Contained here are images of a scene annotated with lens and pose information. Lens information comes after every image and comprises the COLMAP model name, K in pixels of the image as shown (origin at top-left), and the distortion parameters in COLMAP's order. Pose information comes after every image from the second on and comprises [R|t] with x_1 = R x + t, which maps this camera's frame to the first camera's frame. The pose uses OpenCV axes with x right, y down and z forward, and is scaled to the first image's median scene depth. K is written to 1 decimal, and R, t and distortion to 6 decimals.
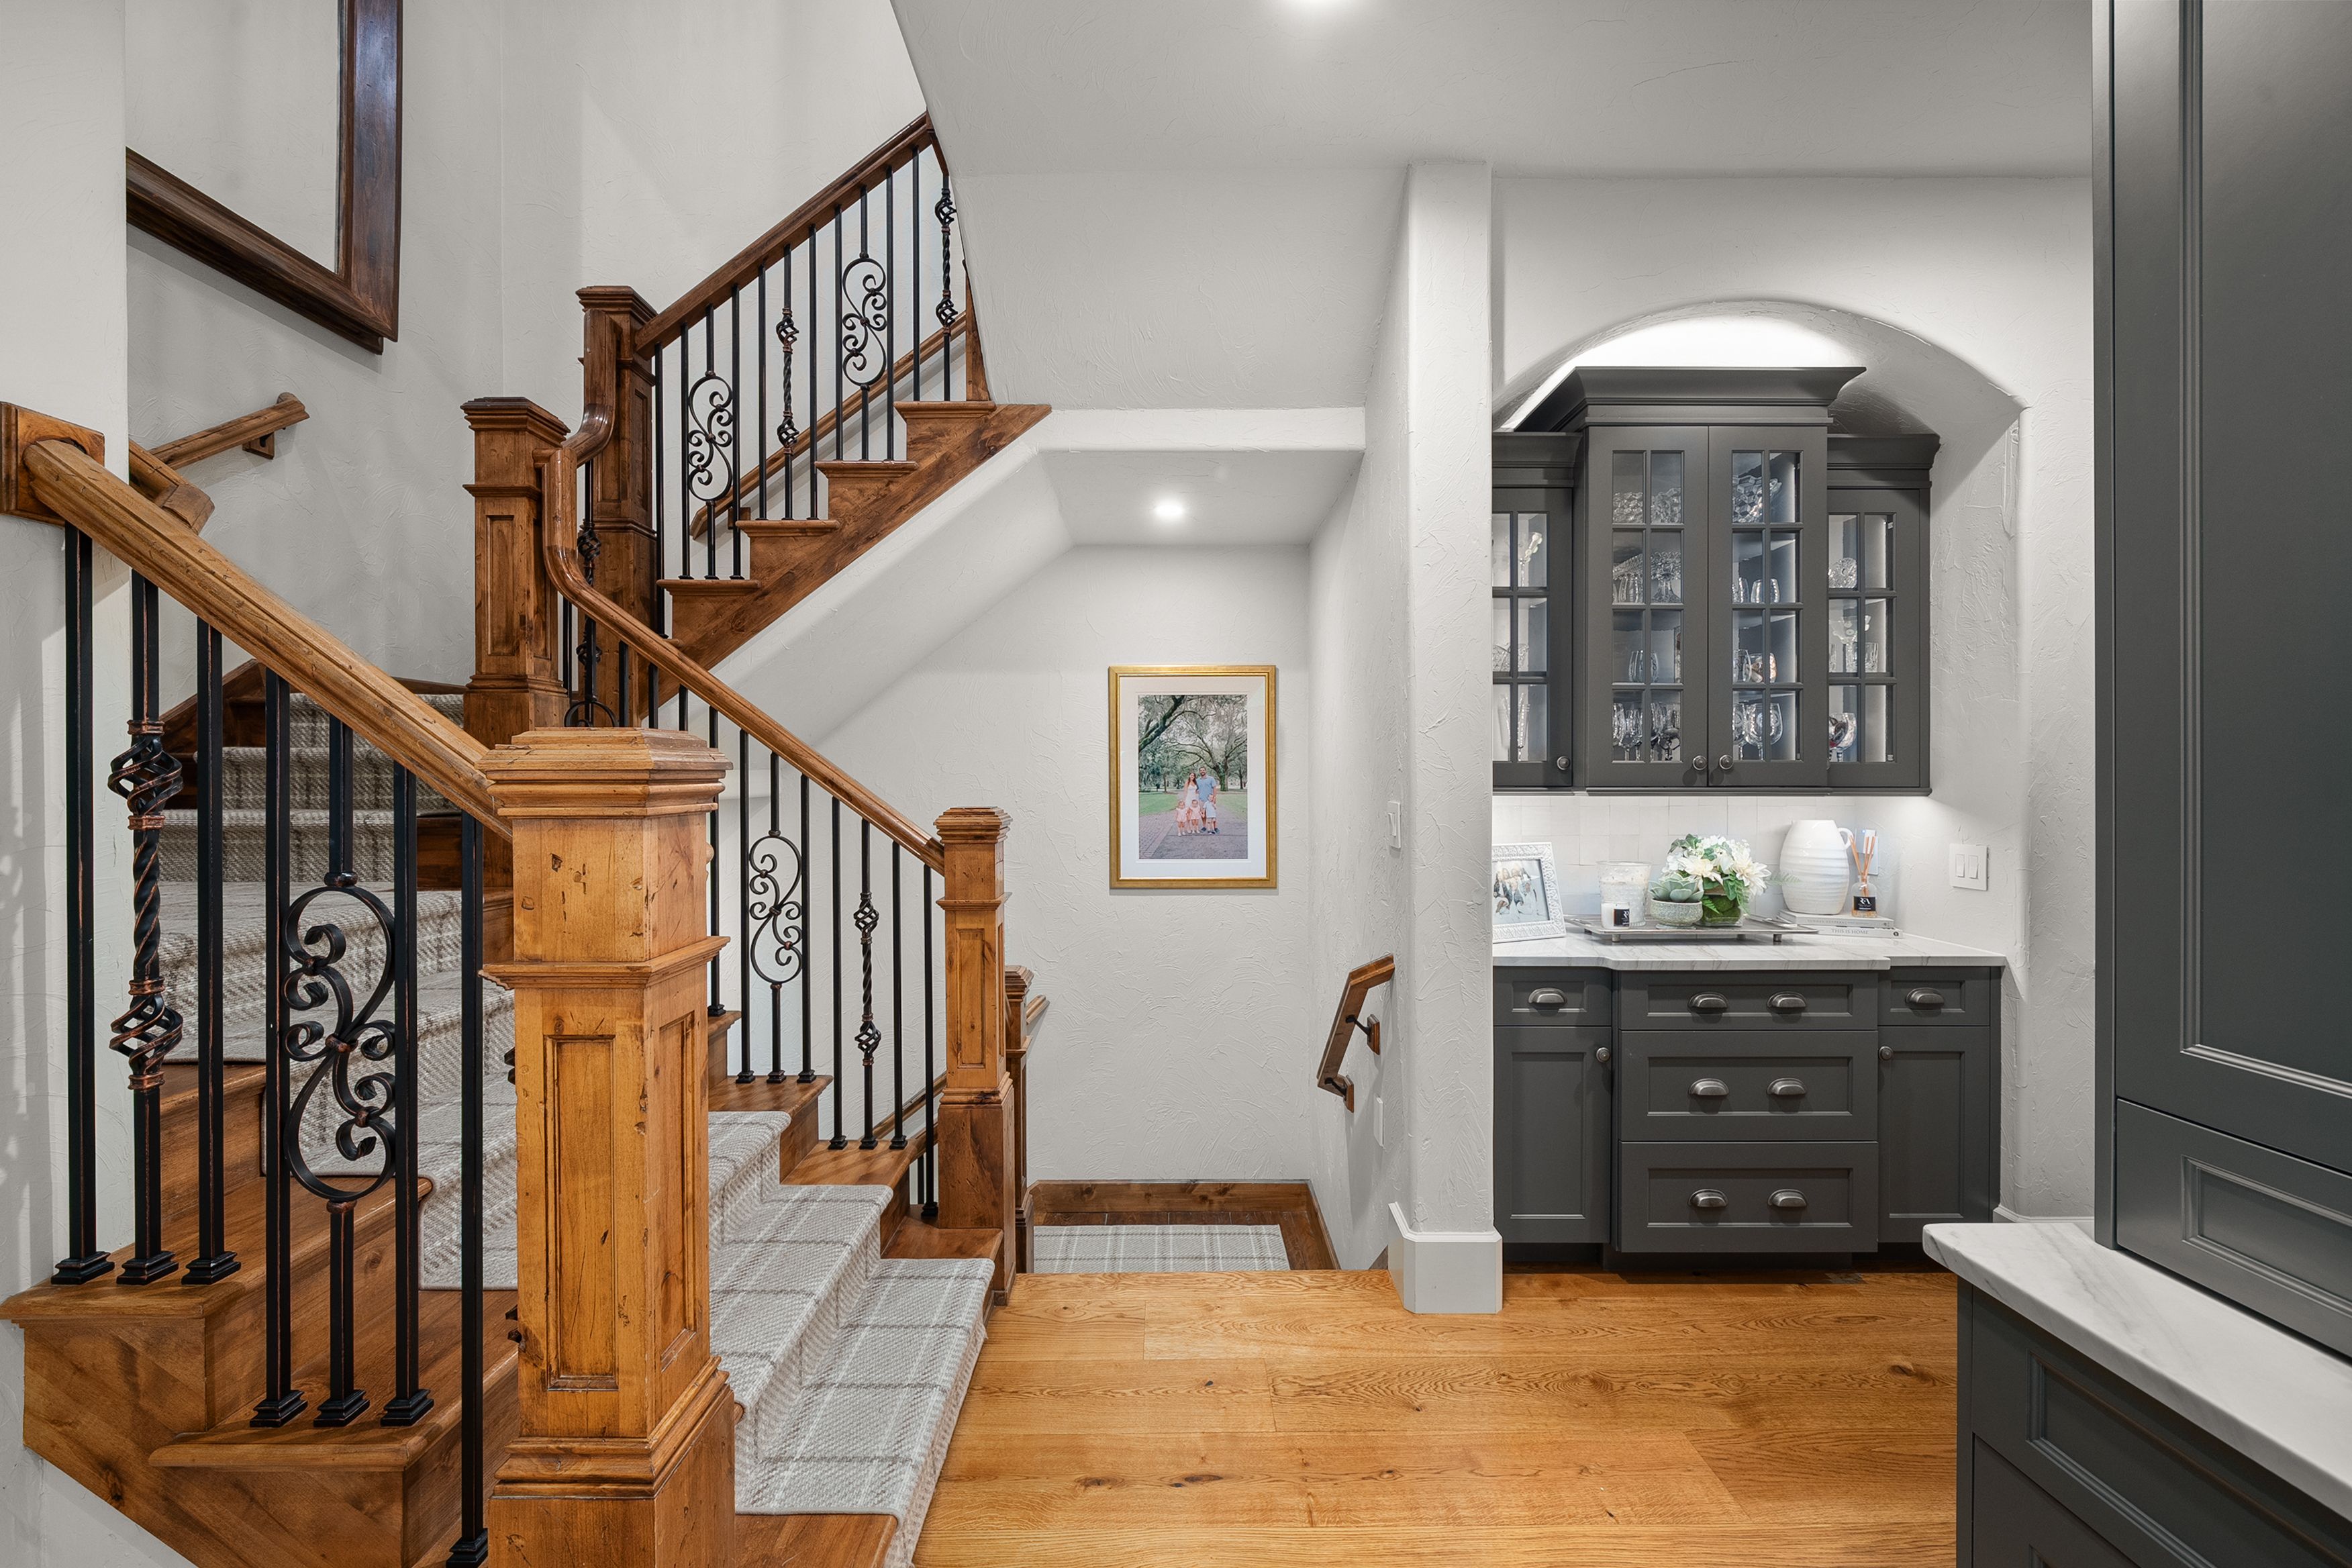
lens RADIAL K [[925.6, 0, 1173.6], [0, 925.6, 774.9], [0, 0, 1]] dist [-0.001543, -0.000458]
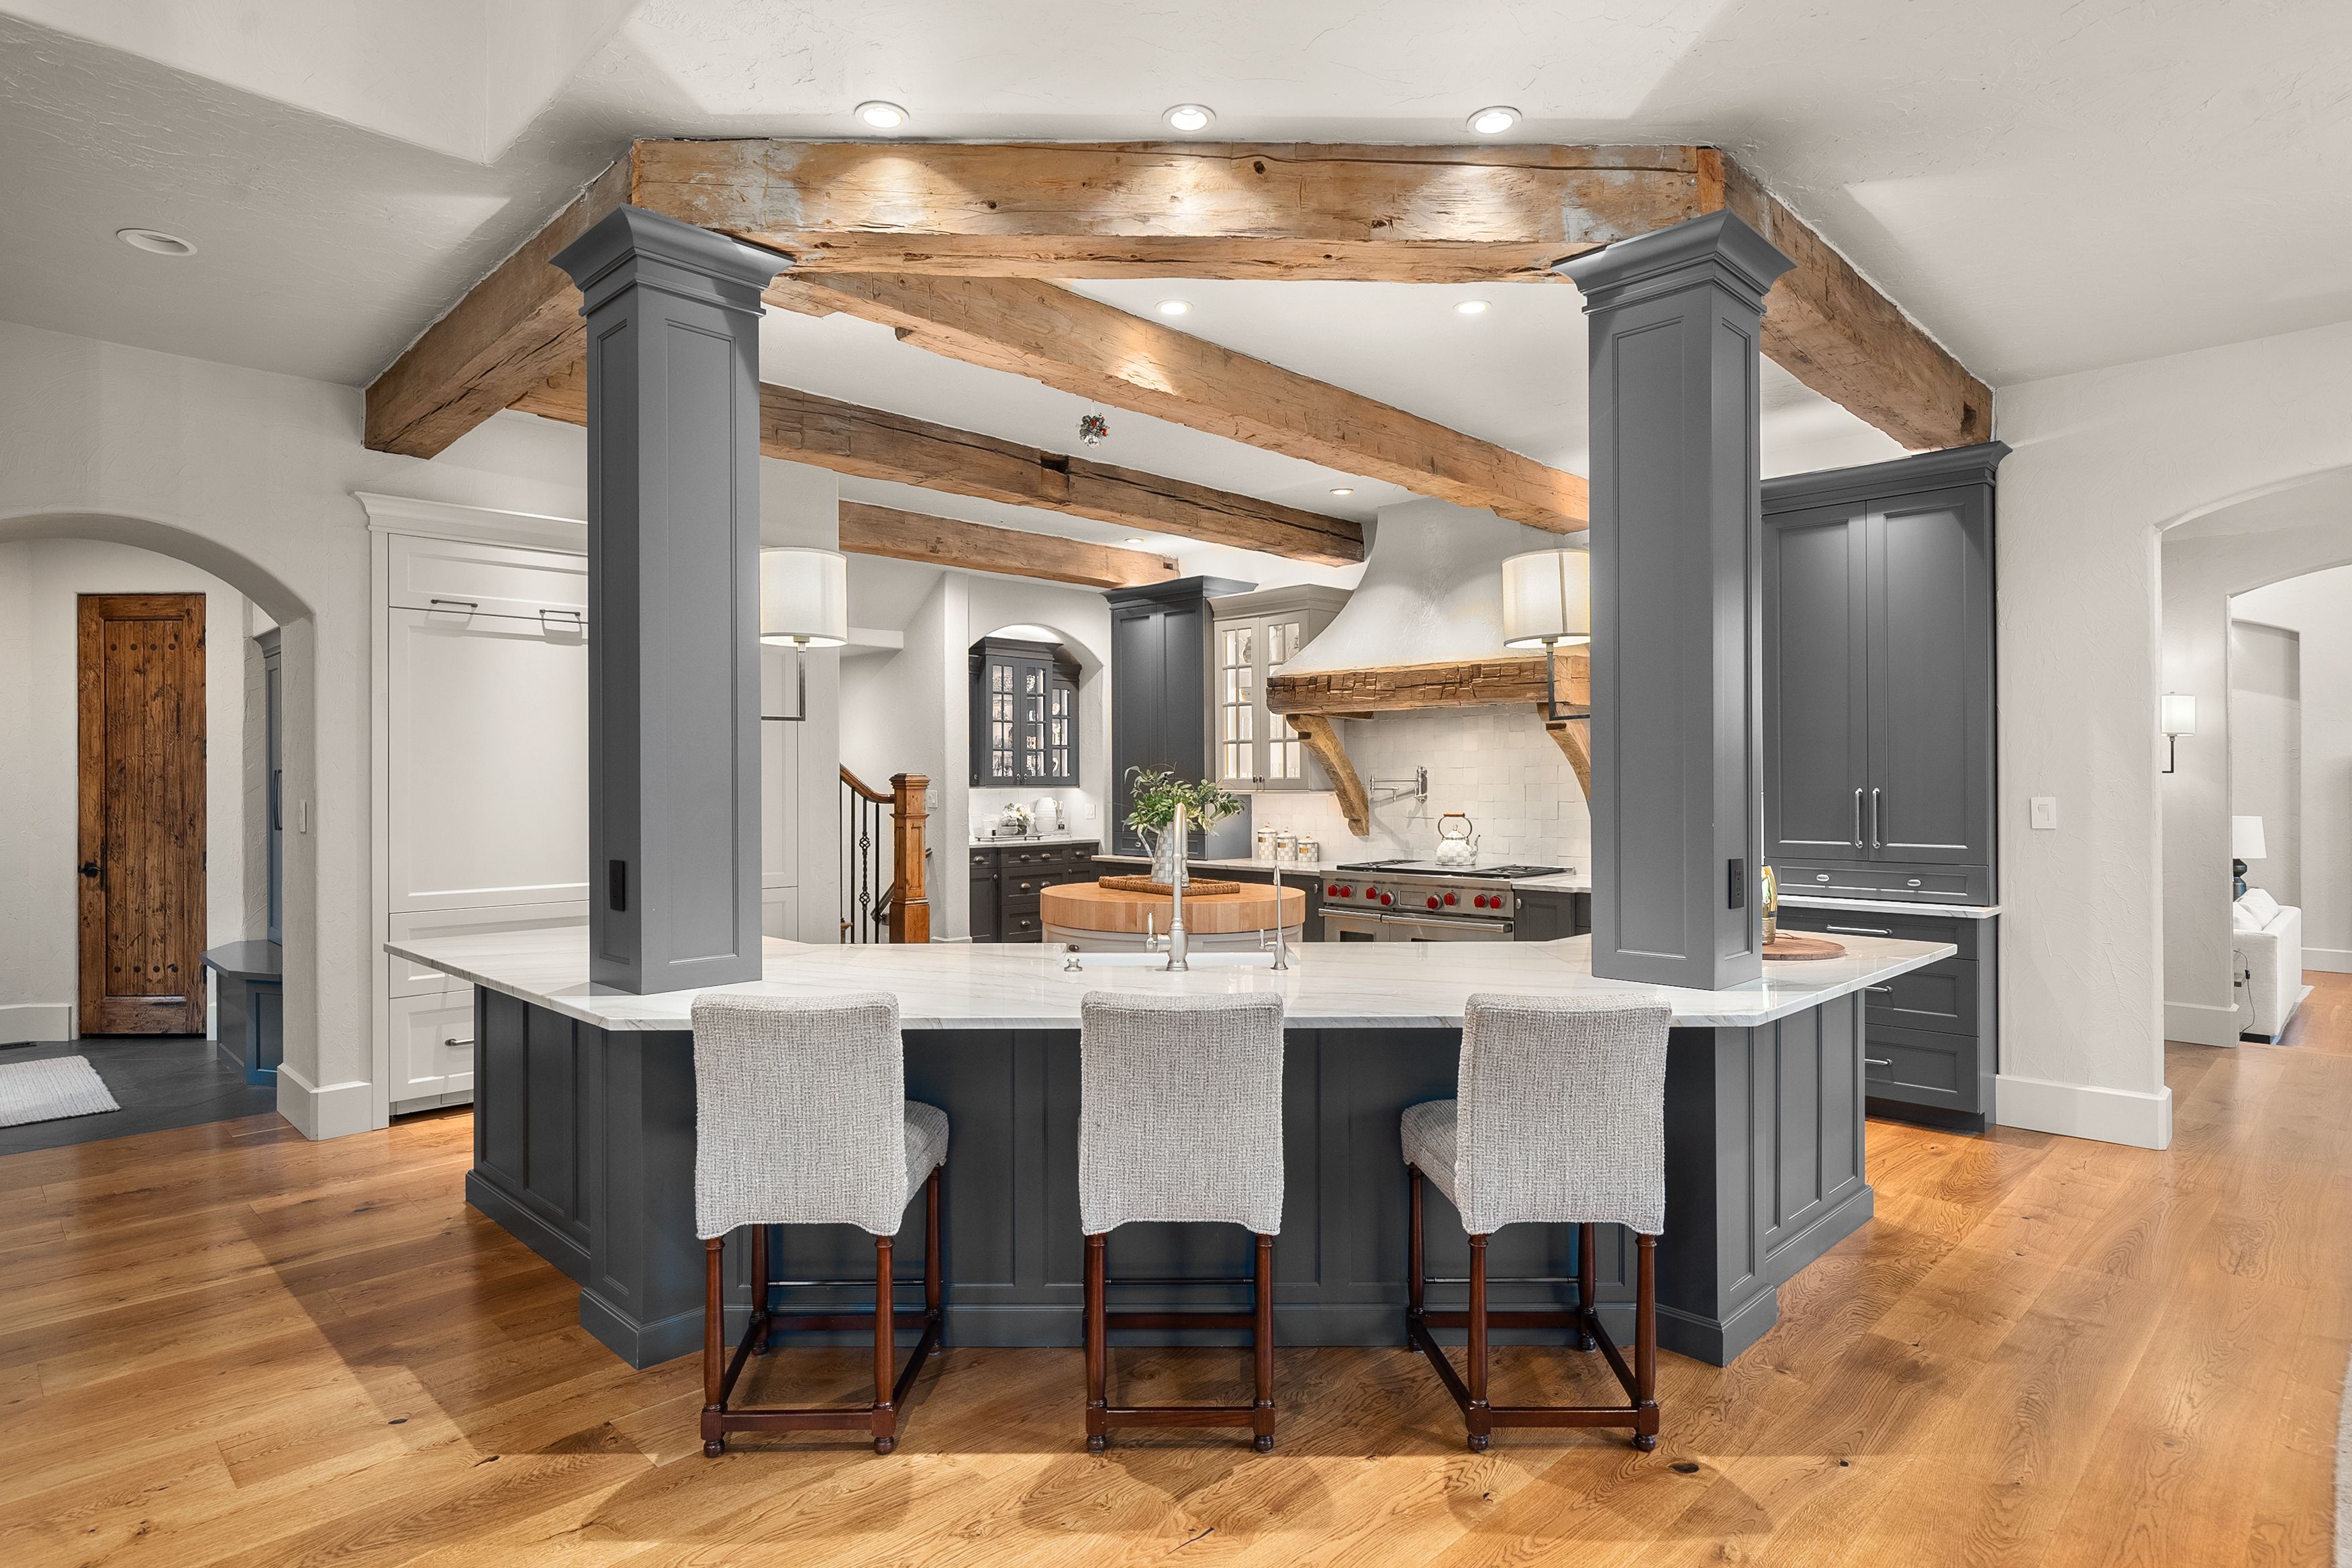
lens RADIAL K [[1190.0, 0, 1173.7], [0, 1190.0, 775.1], [0, 0, 1]] dist [0.005109, 0.000044]
pose [[0.697549, 0.000189, 0.716537, -1.652281], [0.002004, 0.999996, -0.002214, -0.008756], [-0.716534, 0.002980, 0.697546, -1.818703]]
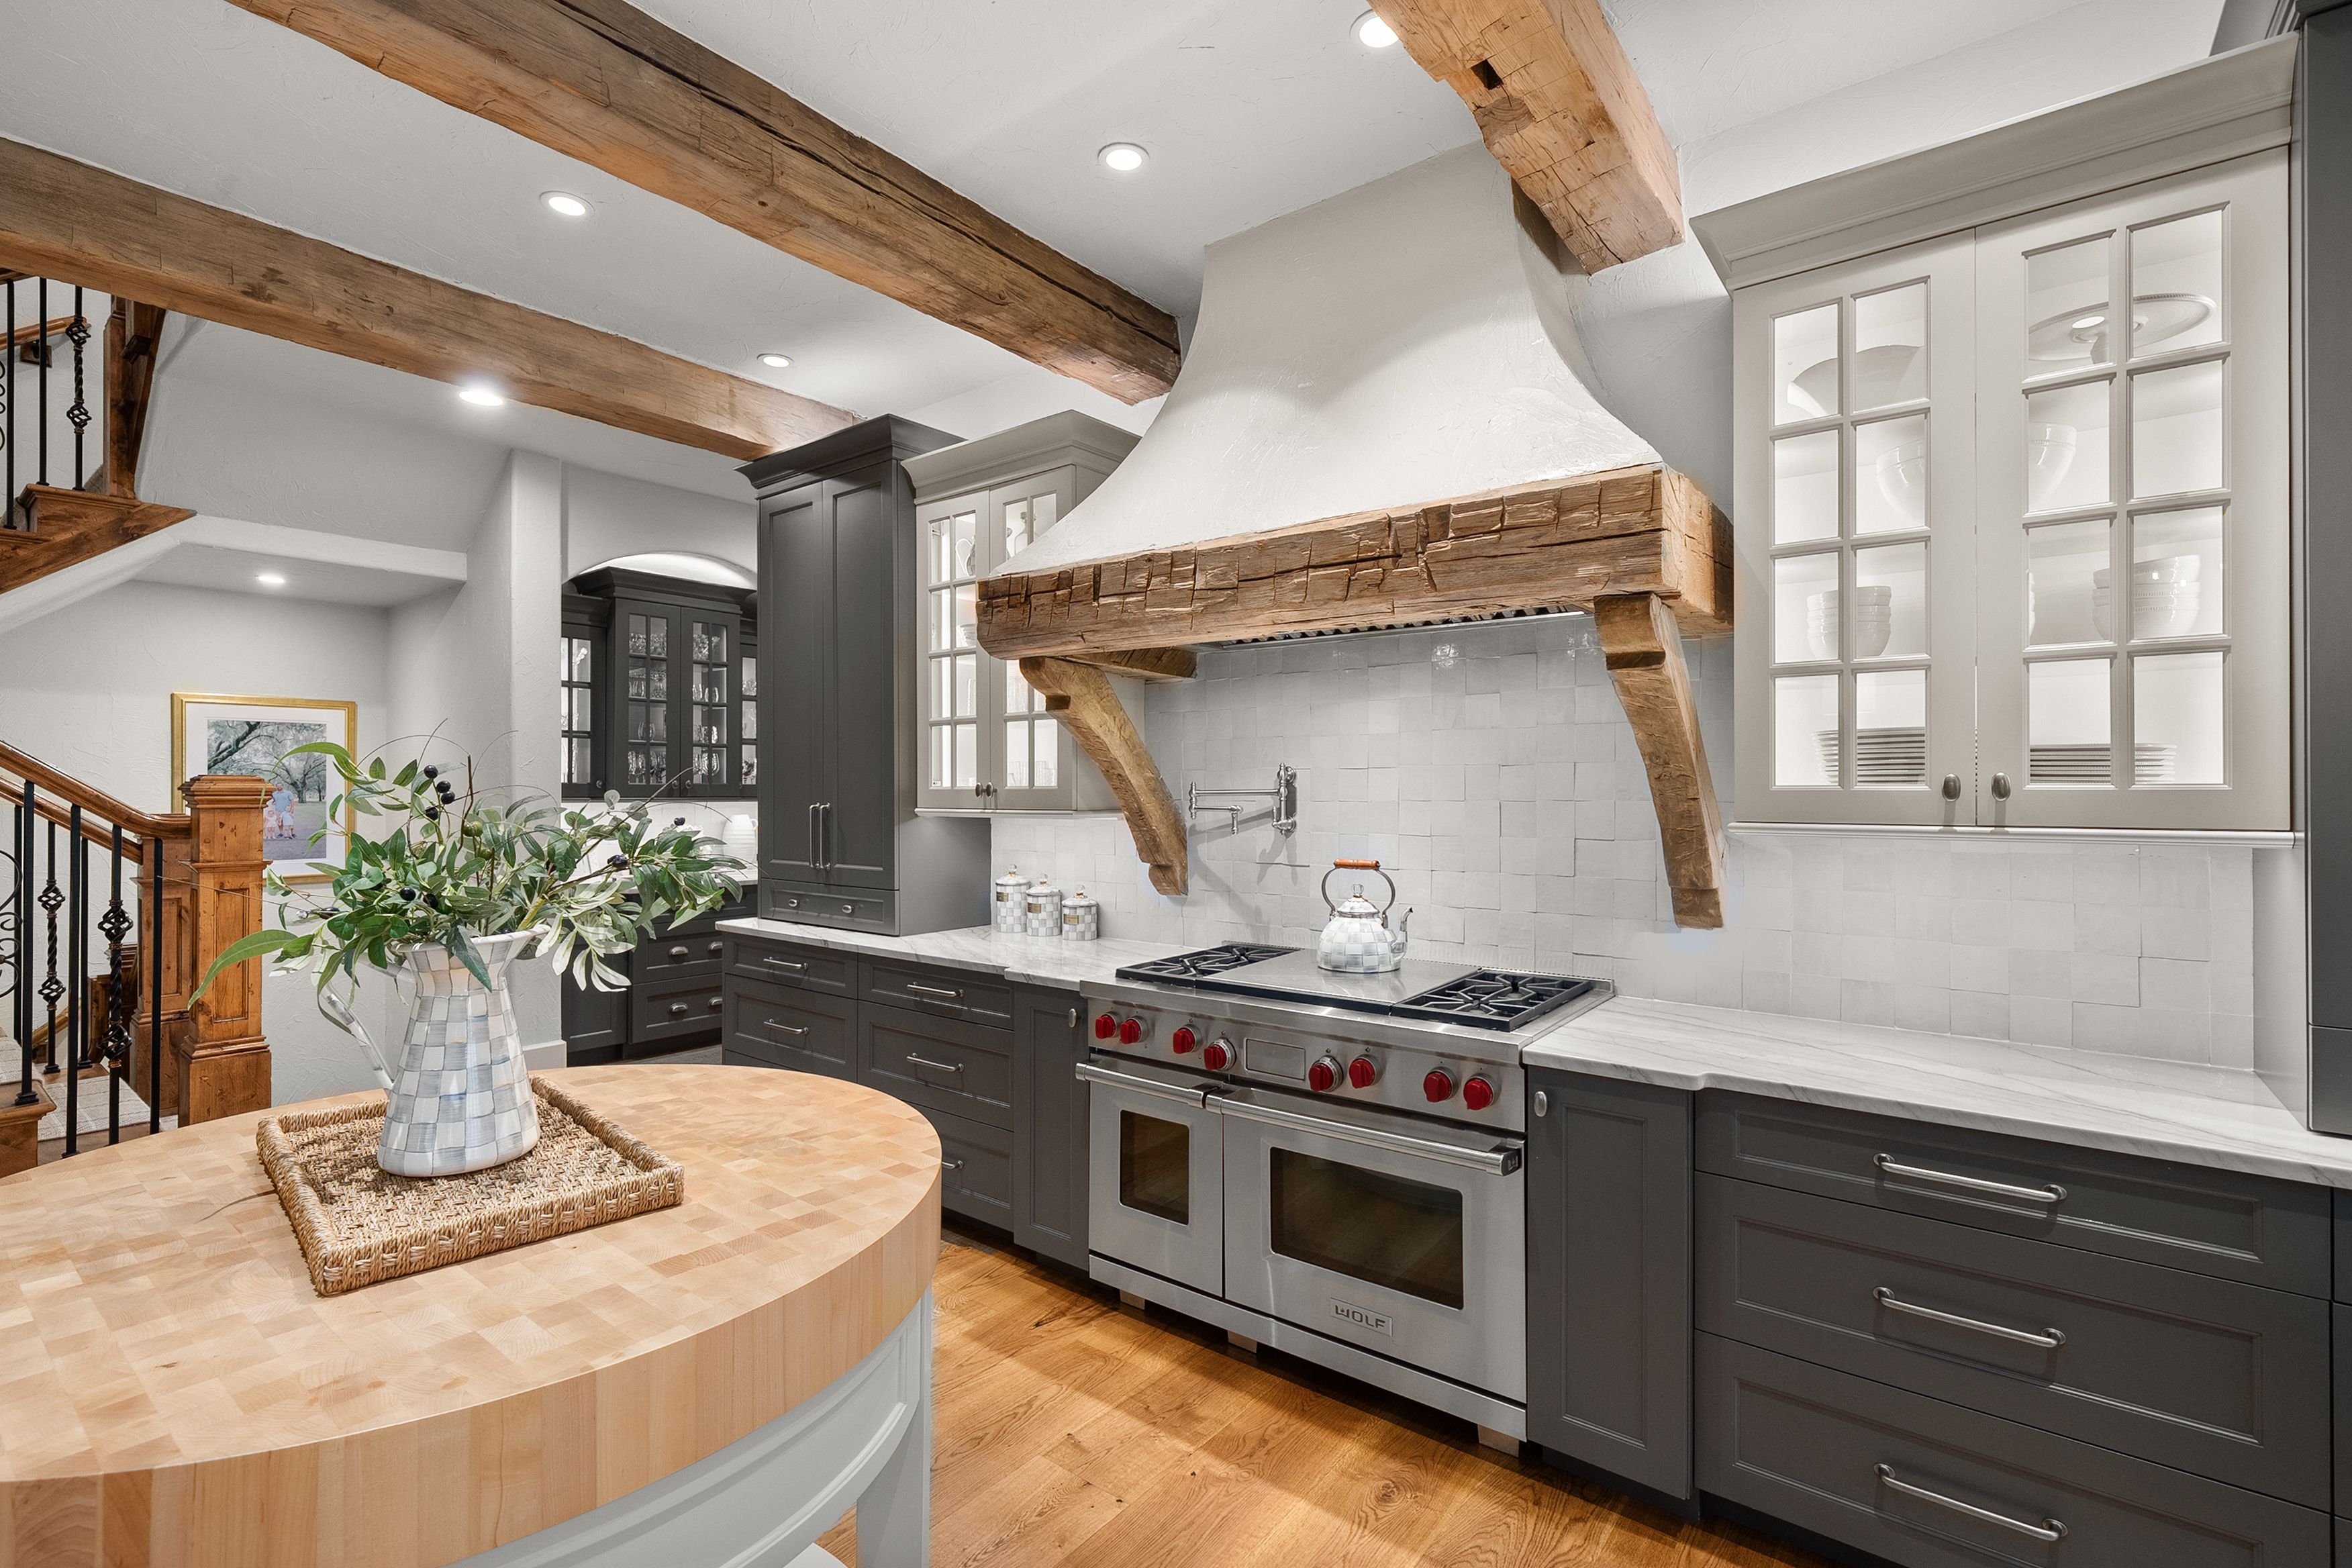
lens RADIAL K [[1021.8, 0, 1151.4], [0, 1021.8, 787.1], [0, 0, 1]] dist [-0.002621, -0.000204]
pose [[0.619303, 0.001189, 0.785151, -0.449463], [-0.001798, 0.999998, -0.000096, -0.008015], [-0.785150, -0.001353, 0.619304, -1.013132]]
